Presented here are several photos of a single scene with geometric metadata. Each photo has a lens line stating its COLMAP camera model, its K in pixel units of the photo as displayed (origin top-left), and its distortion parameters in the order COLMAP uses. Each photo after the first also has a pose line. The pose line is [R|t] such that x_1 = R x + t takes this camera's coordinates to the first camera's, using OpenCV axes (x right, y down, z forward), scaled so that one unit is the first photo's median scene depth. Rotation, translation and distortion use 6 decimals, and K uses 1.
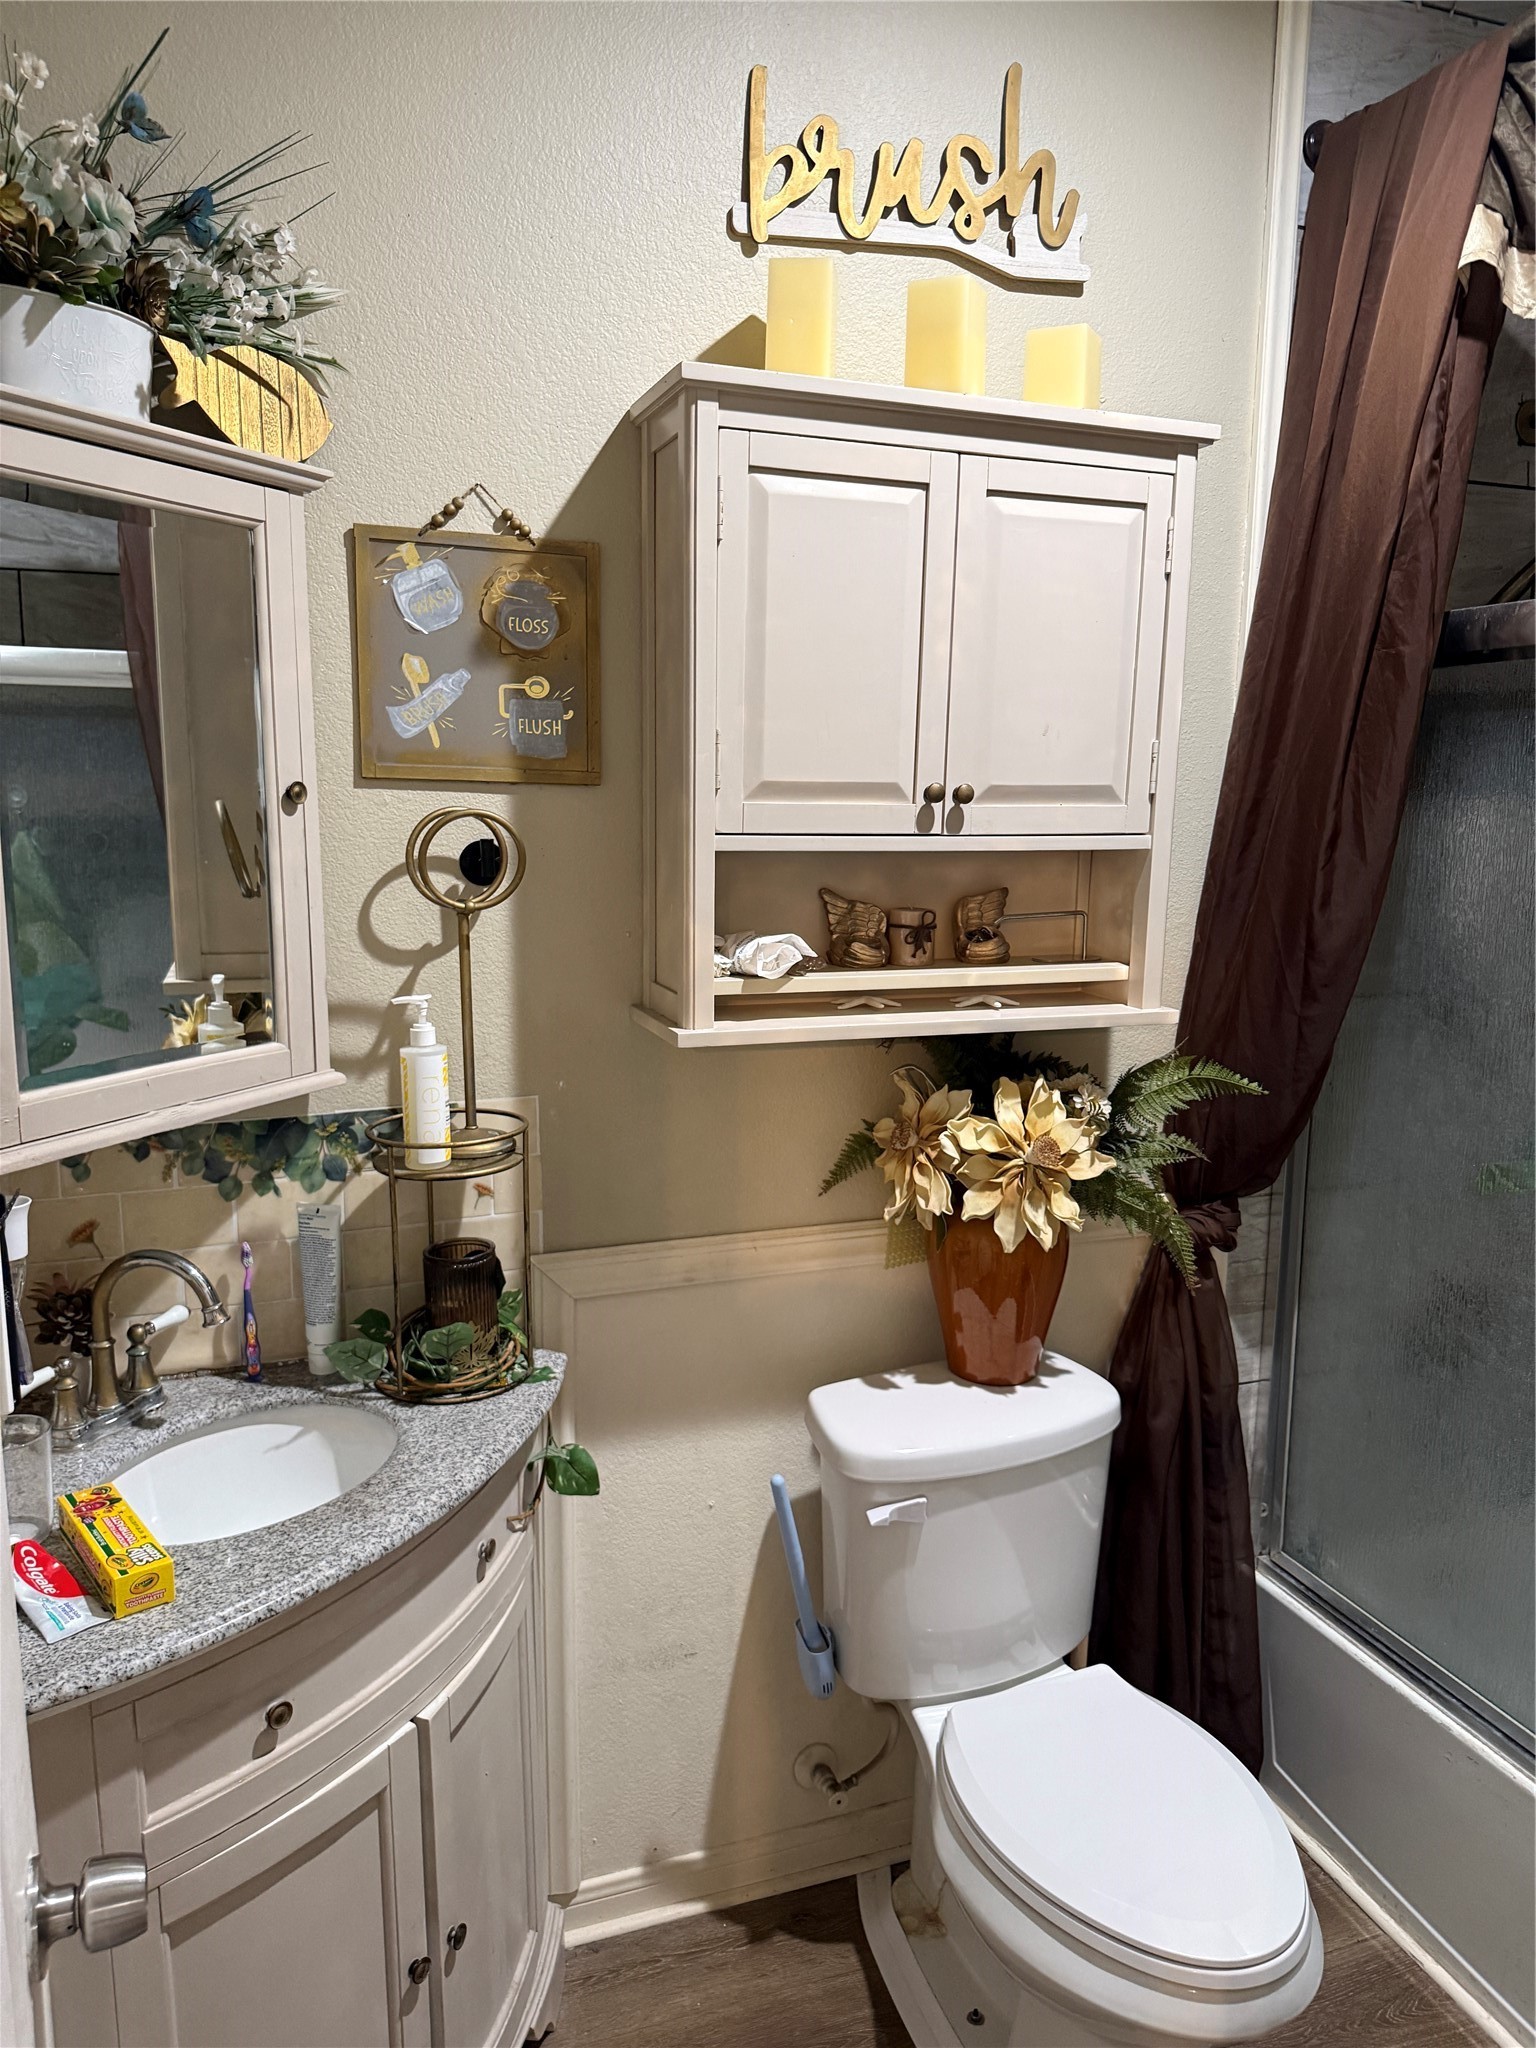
lens RADIAL K [[1455.7, 0, 768.0], [0, 1455.7, 1024.0], [0, 0, 1]] dist [0.089312, -0.116979]
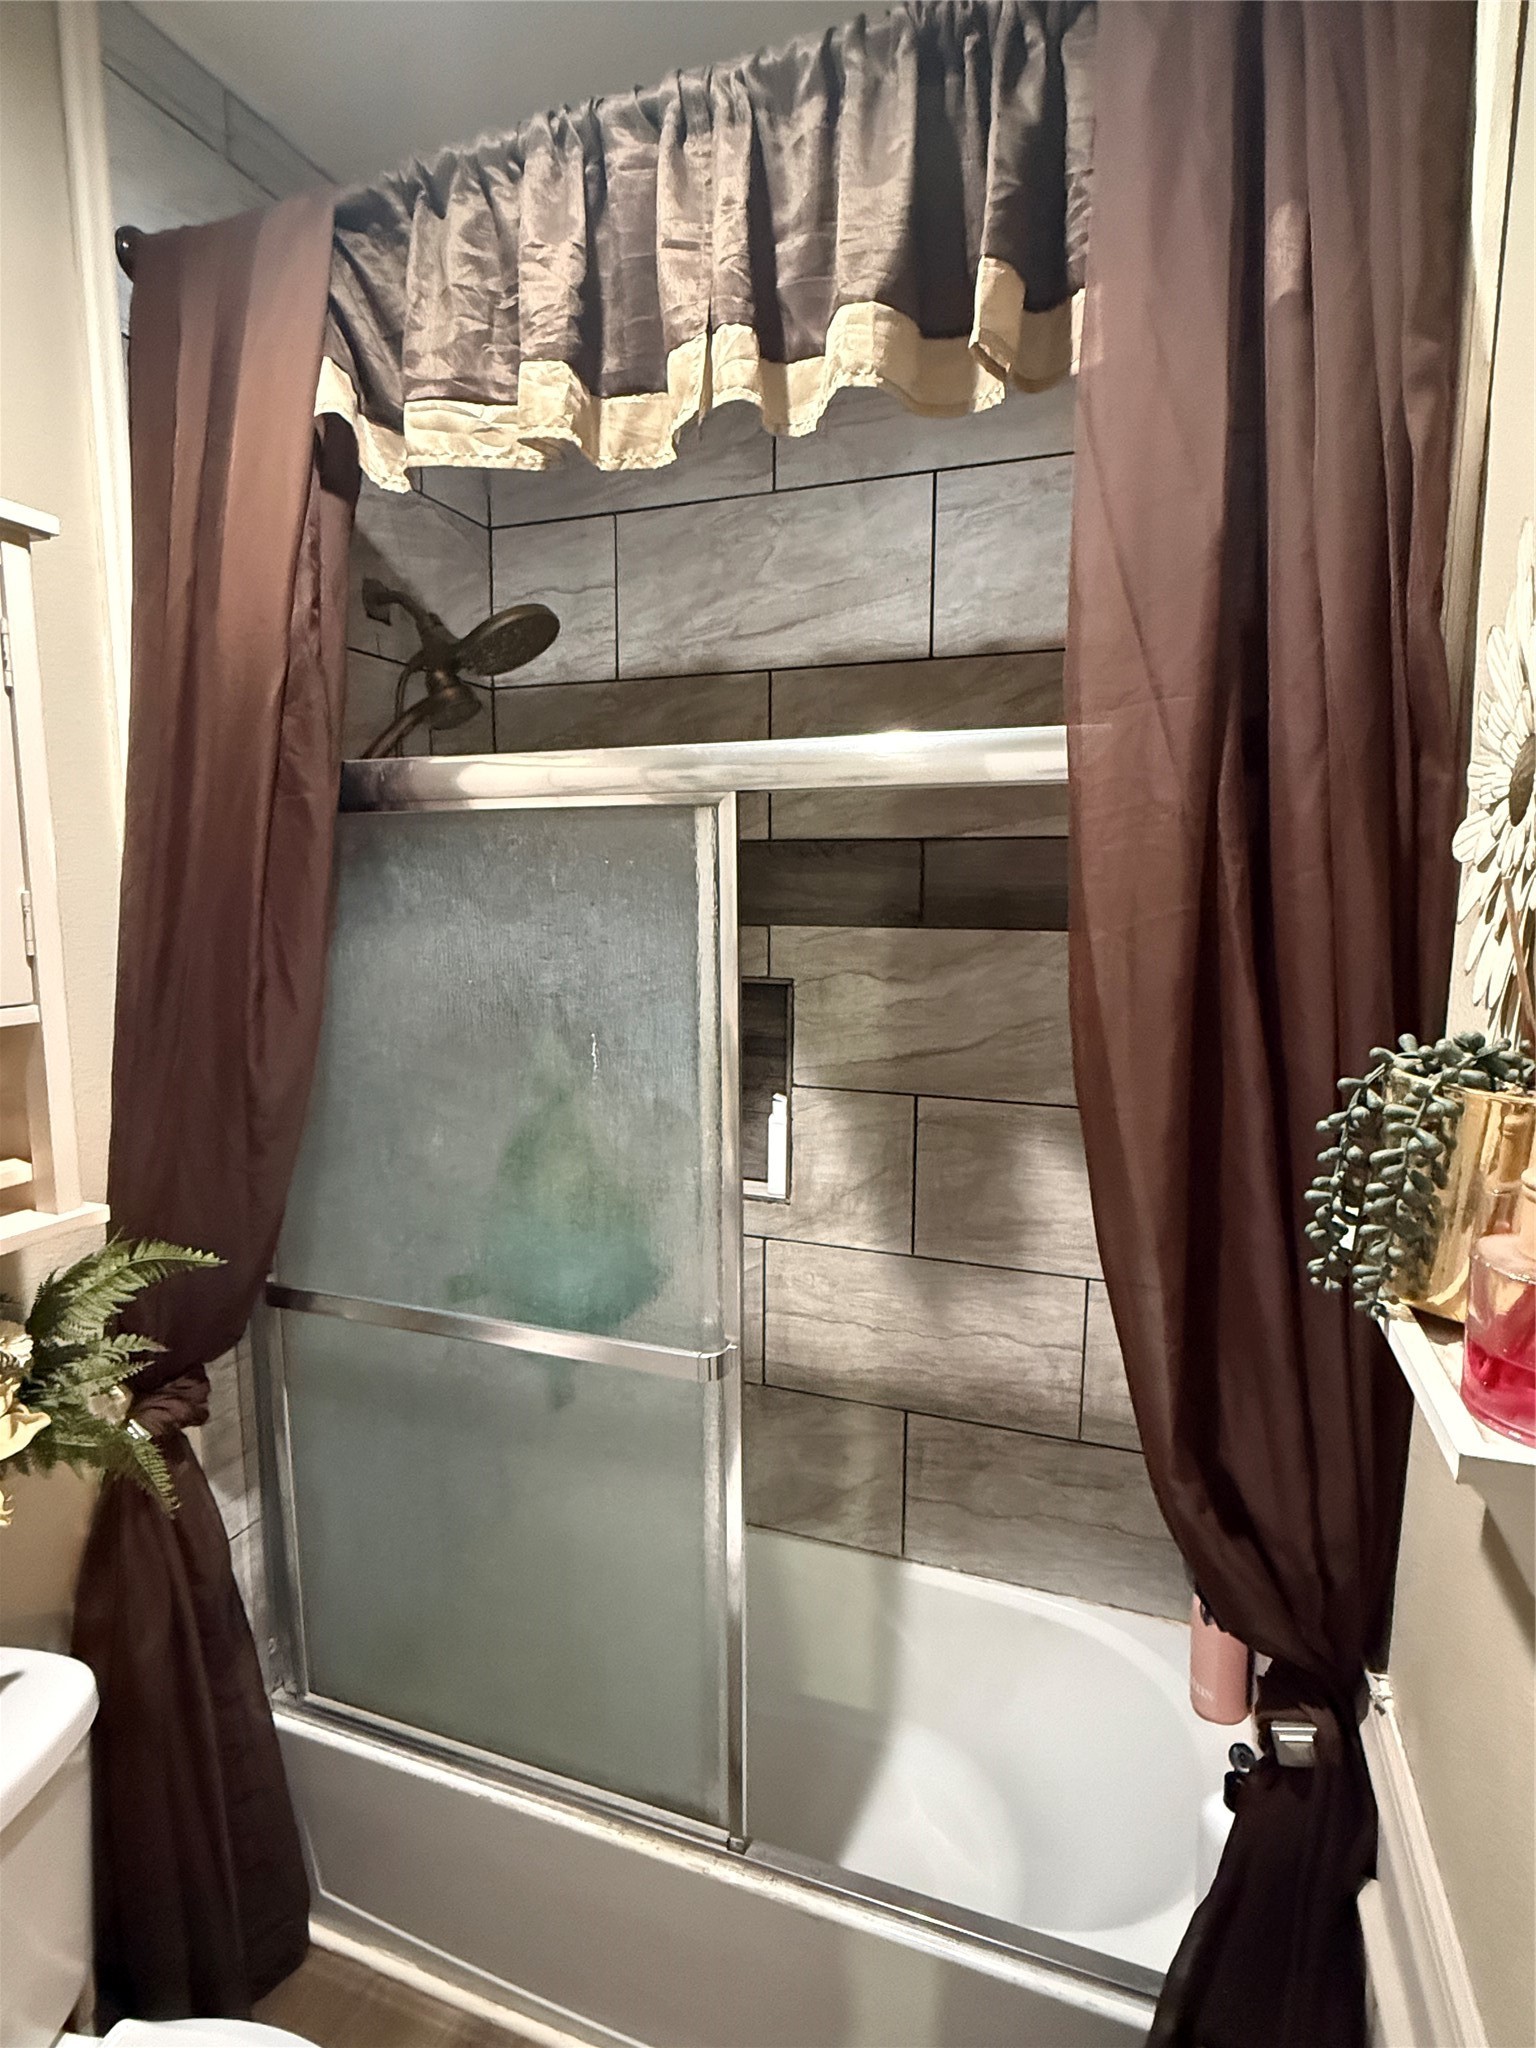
lens RADIAL K [[1037.7, 0, 768.0], [0, 1037.7, 1024.0], [0, 0, 1]] dist [-0.004848, 0.001135]
pose [[0.648301, -0.108446, 0.753621, 0.086256], [0.130363, 0.990998, 0.030460, -0.079194], [-0.750141, 0.078497, 0.656603, 0.306068]]
